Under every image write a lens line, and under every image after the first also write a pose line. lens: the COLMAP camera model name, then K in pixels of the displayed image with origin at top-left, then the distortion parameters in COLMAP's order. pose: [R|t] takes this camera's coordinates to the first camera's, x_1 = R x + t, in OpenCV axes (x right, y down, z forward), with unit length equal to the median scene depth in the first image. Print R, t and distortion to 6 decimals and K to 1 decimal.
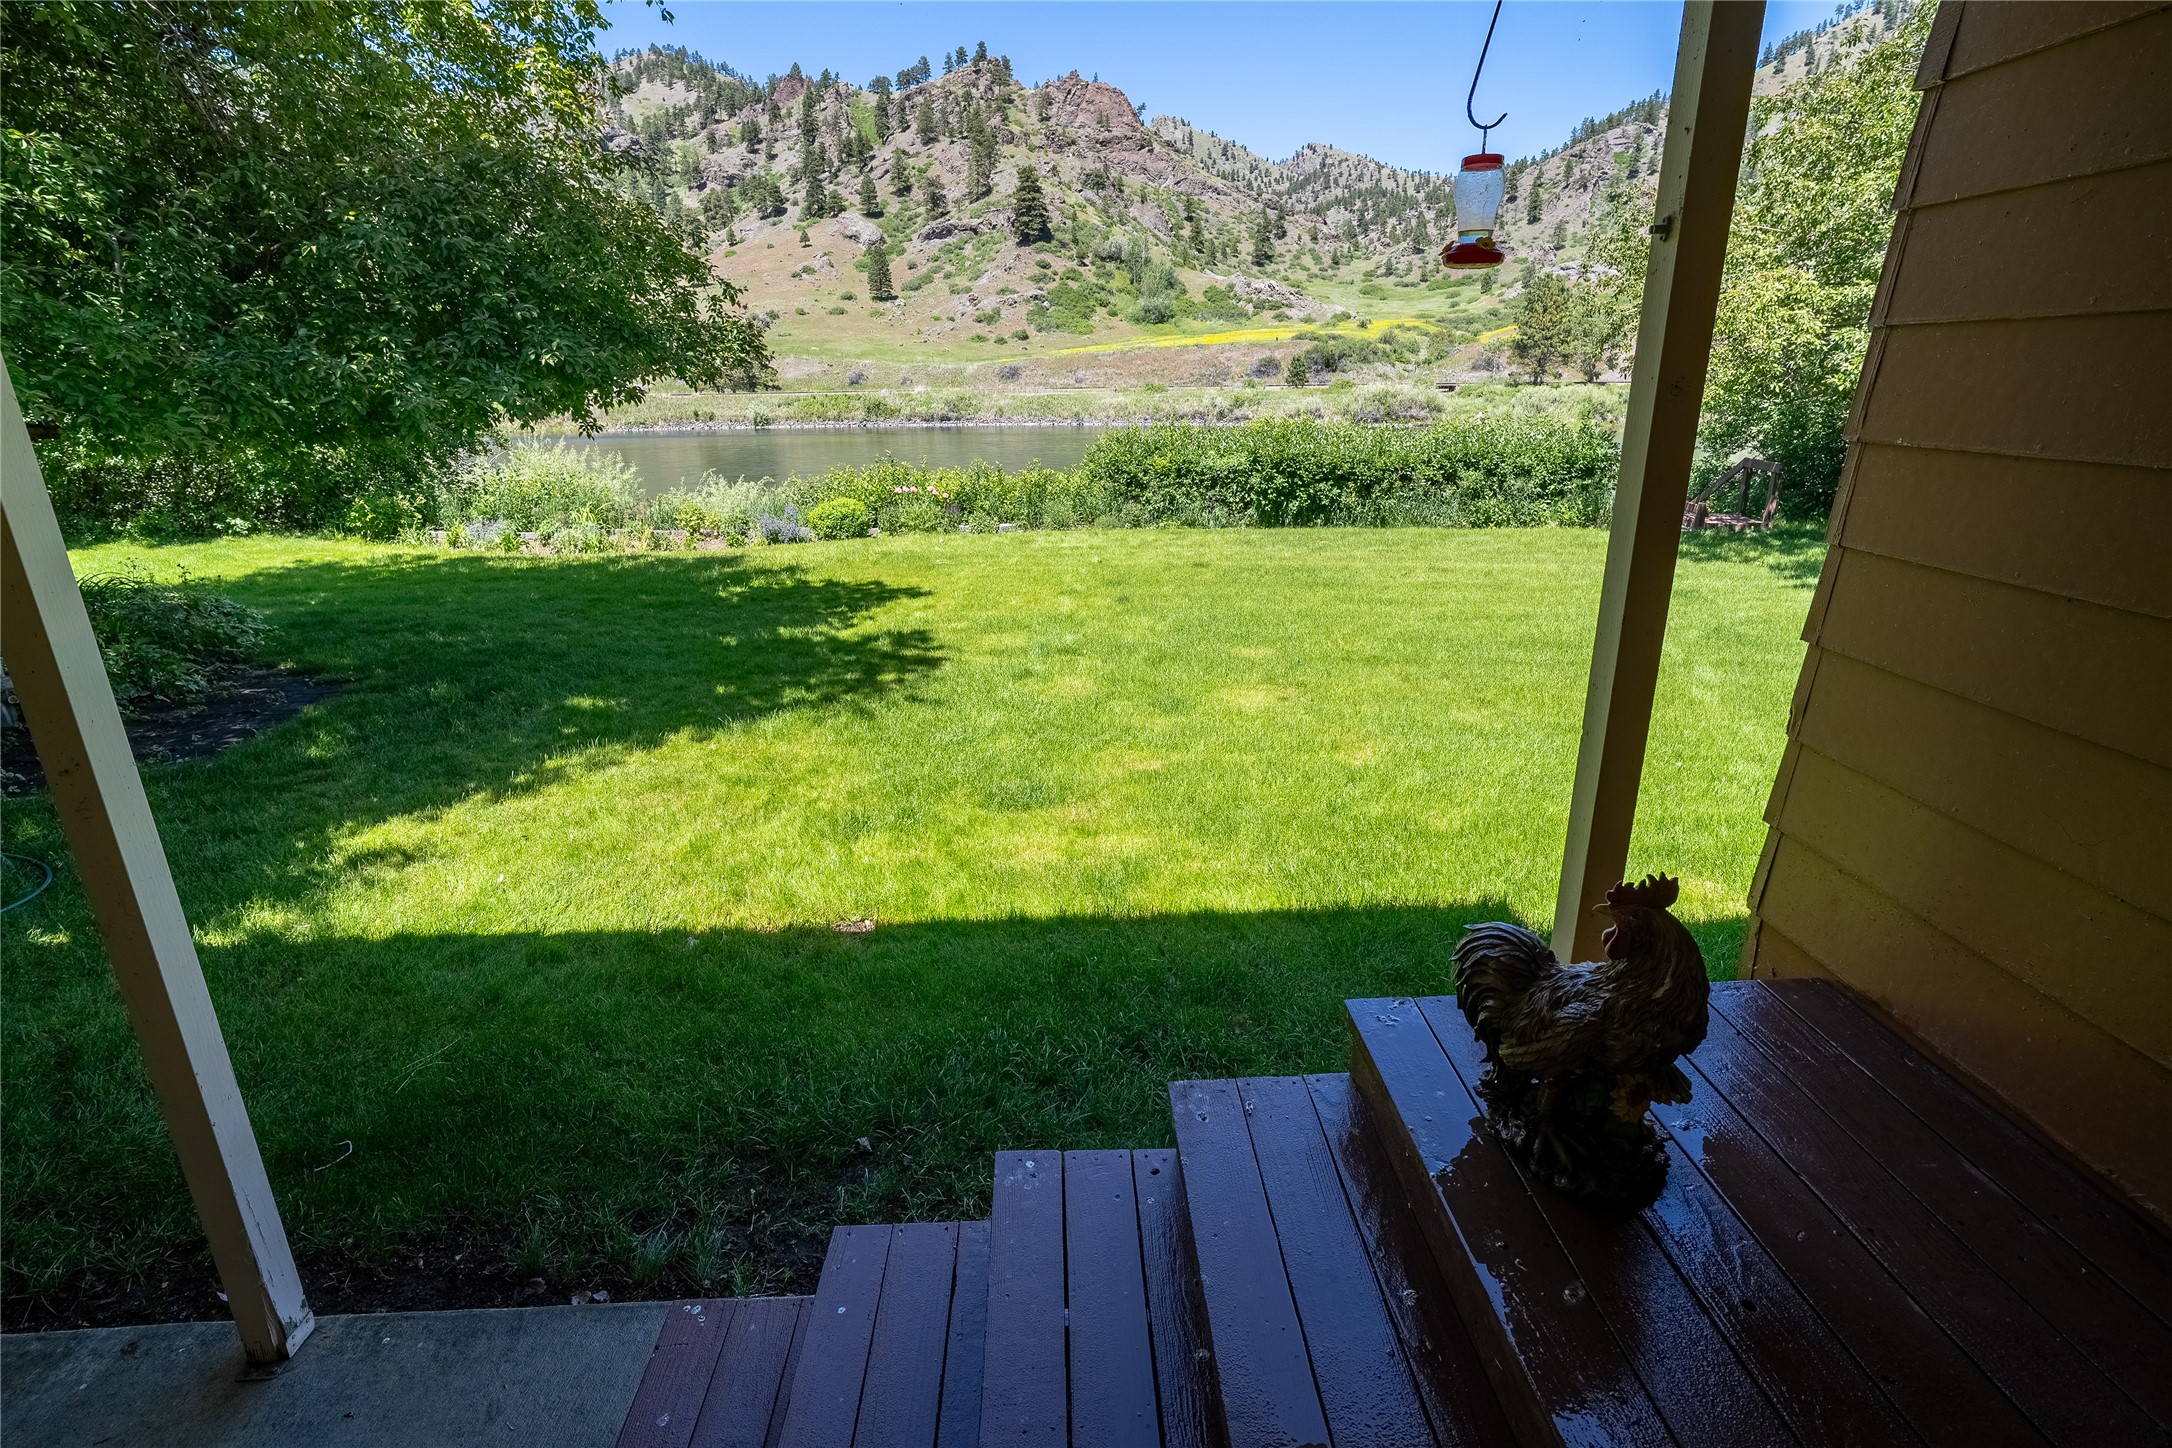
lens RADIAL K [[1024.7, 0, 1085.3], [0, 1024.7, 711.9], [0, 0, 1]] dist [-0.020253, 0.011018]
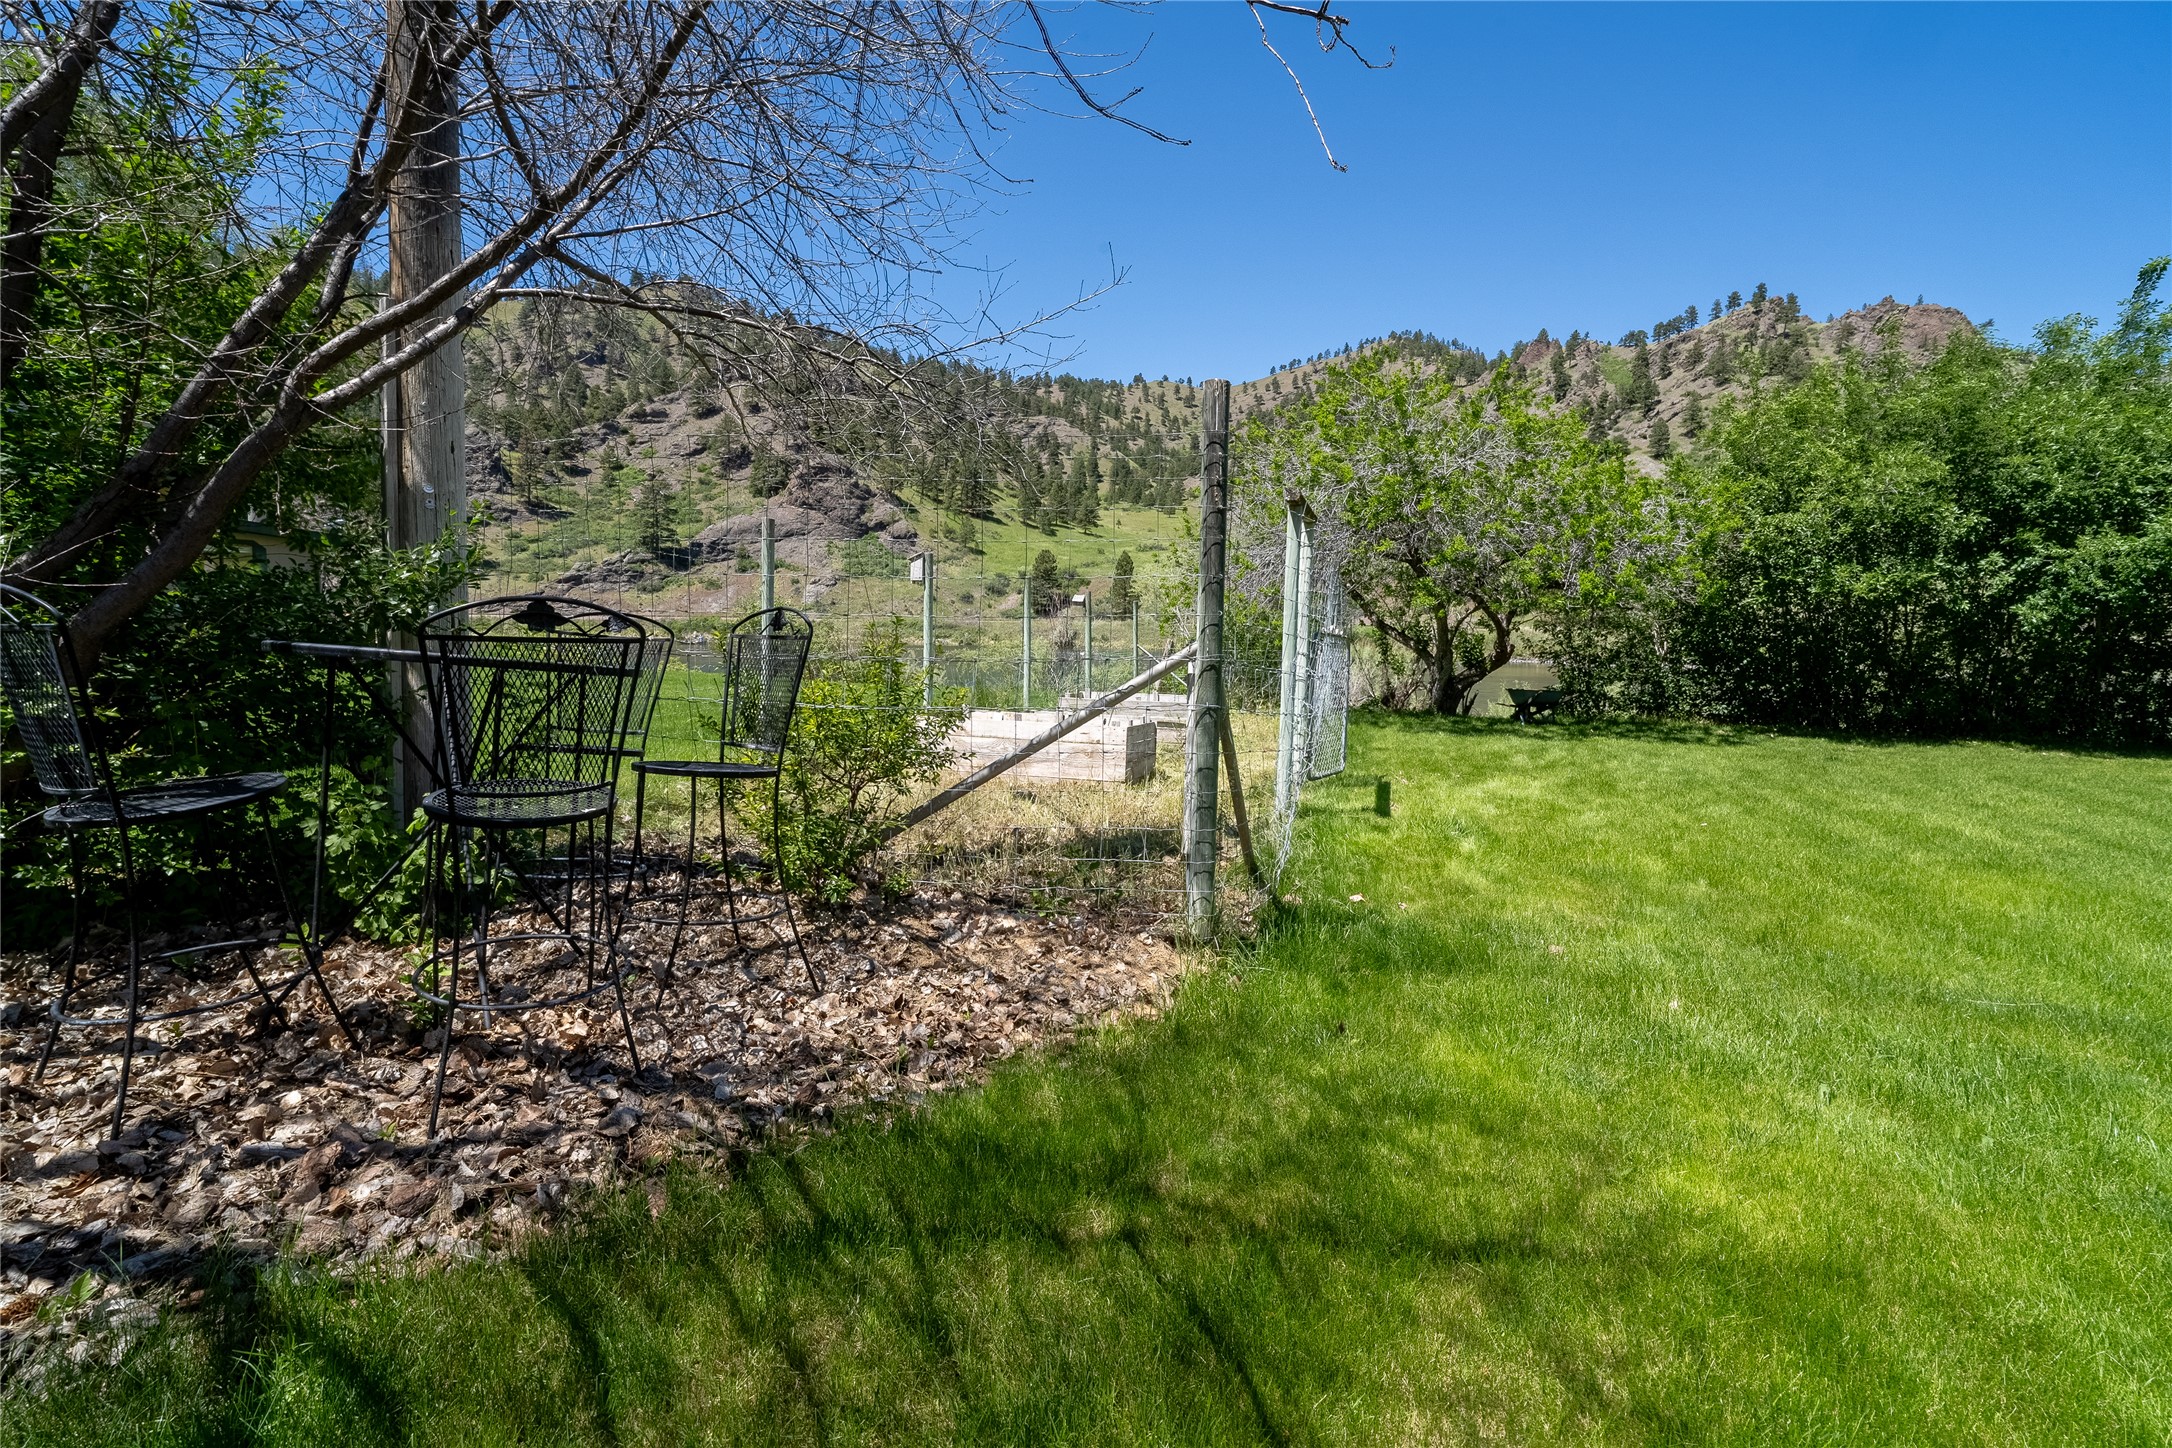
lens RADIAL K [[1032.0, 0, 1093.0], [0, 1032.0, 717.4], [0, 0, 1]] dist [-0.018351, 0.010005]
pose [[0.828123, 0.080673, -0.554711, -0.067735], [-0.199864, 0.967044, -0.157735, 0.004051], [0.523705, 0.241491, 0.816955, -0.002201]]
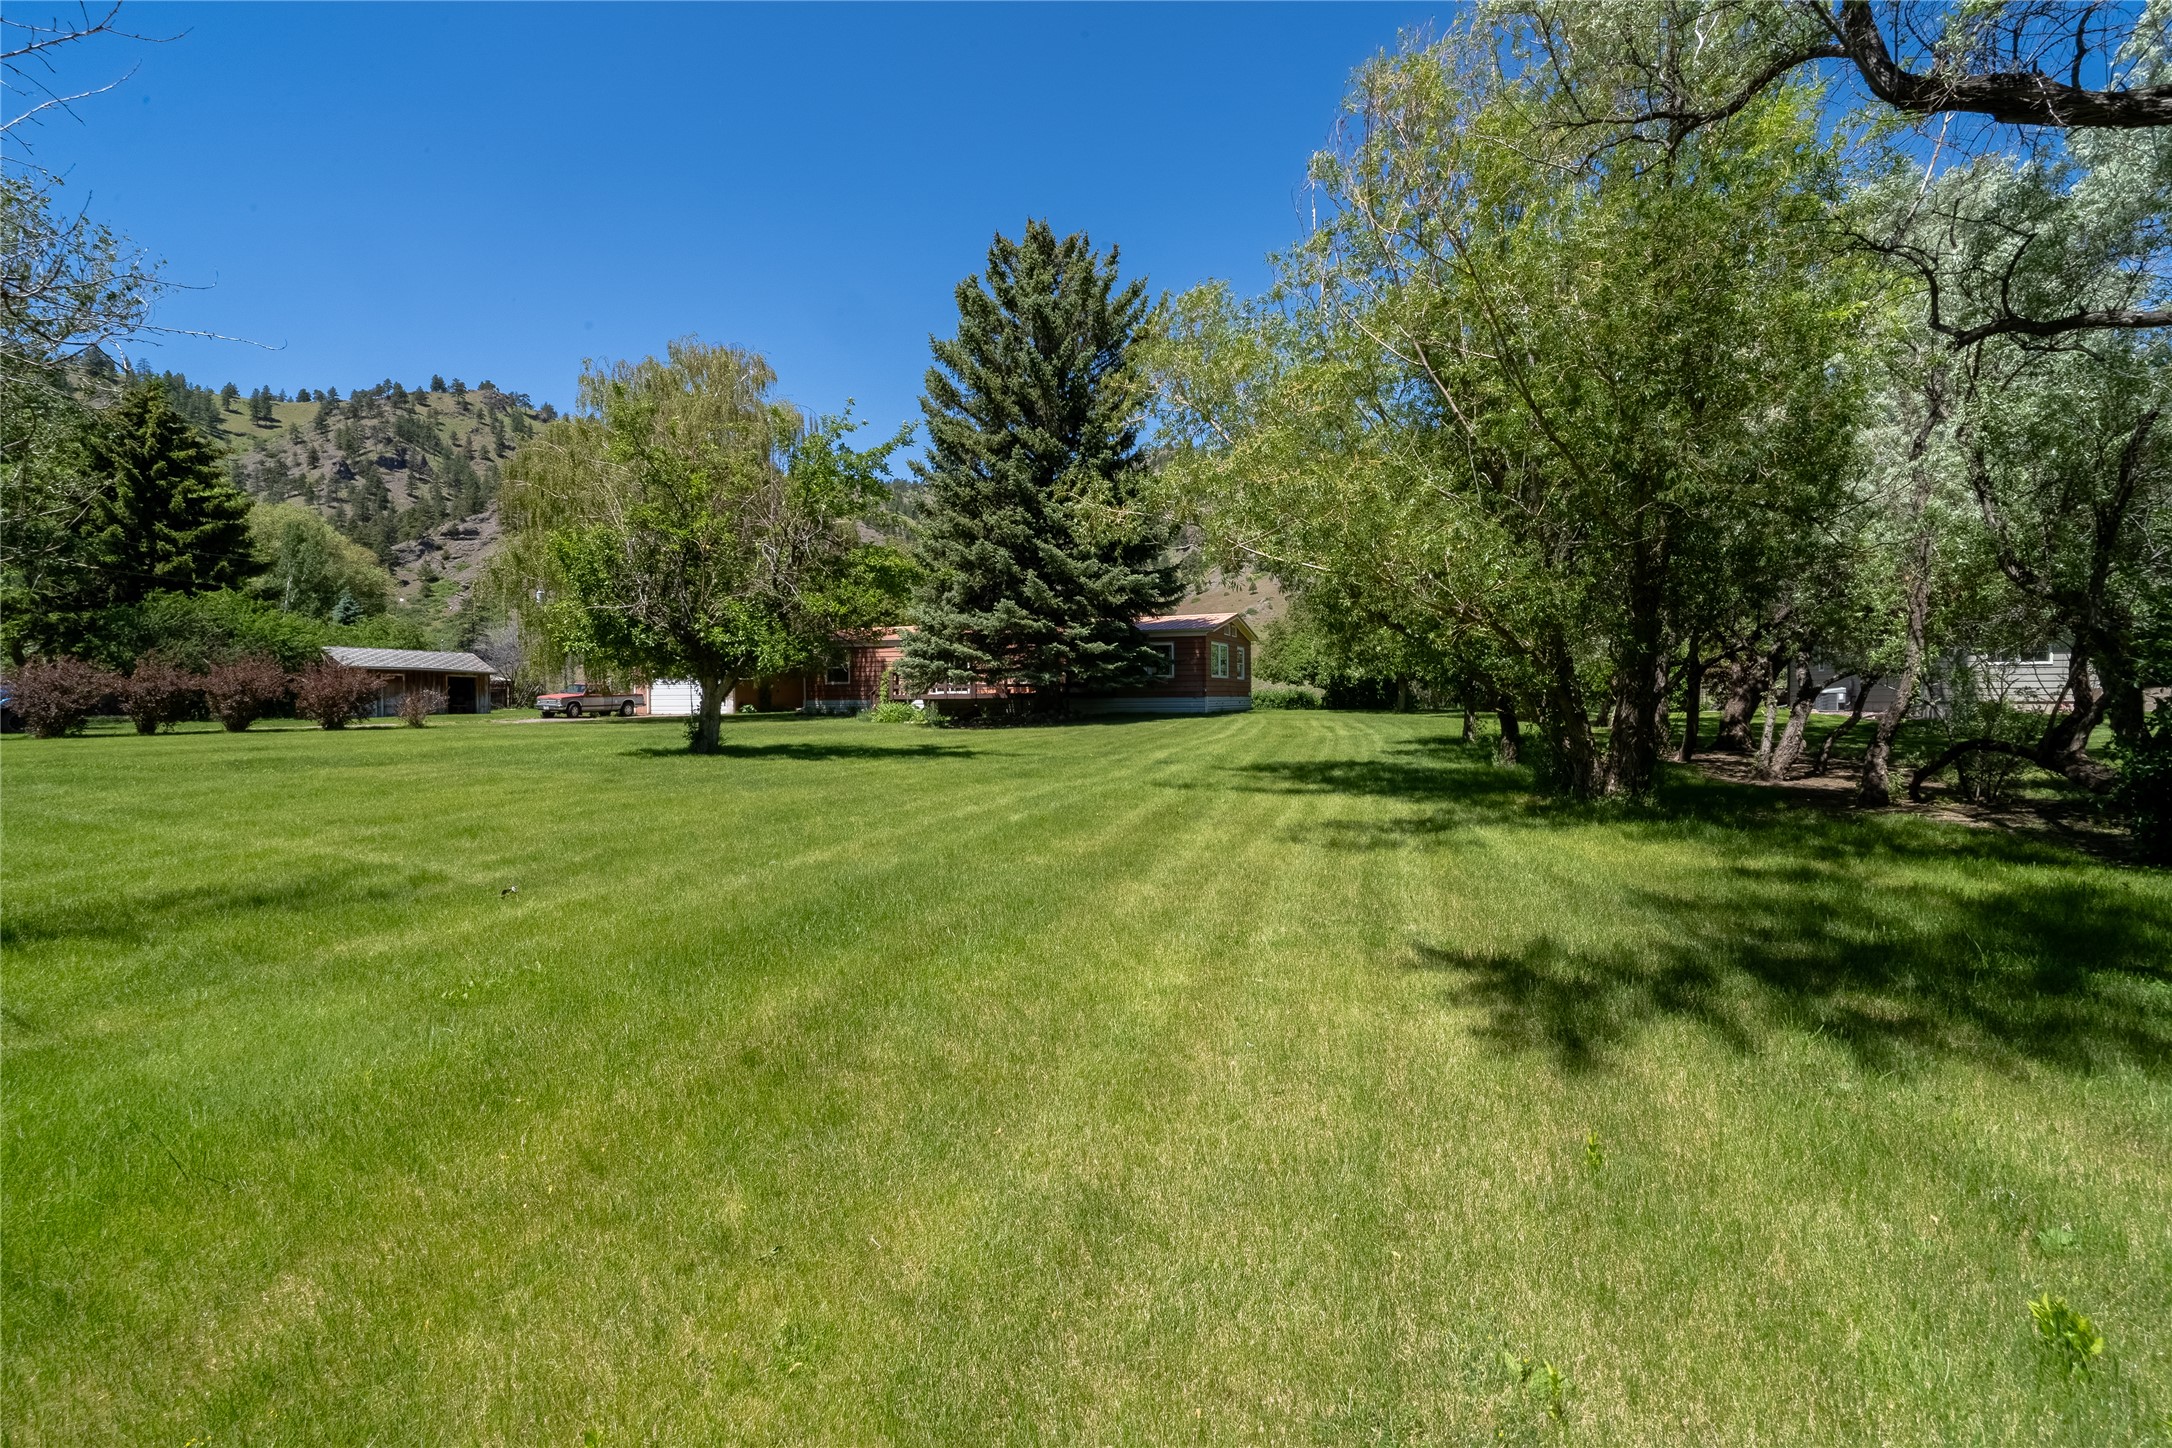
lens RADIAL K [[1033.7, 0, 1093.2], [0, 1033.7, 709.1], [0, 0, 1]] dist [-0.021435, 0.012927]
pose [[0.909826, 0.014210, -0.414746, 0.050179], [-0.138012, 0.952888, -0.270107, 0.032793], [0.391368, 0.302991, 0.868923, -0.091778]]
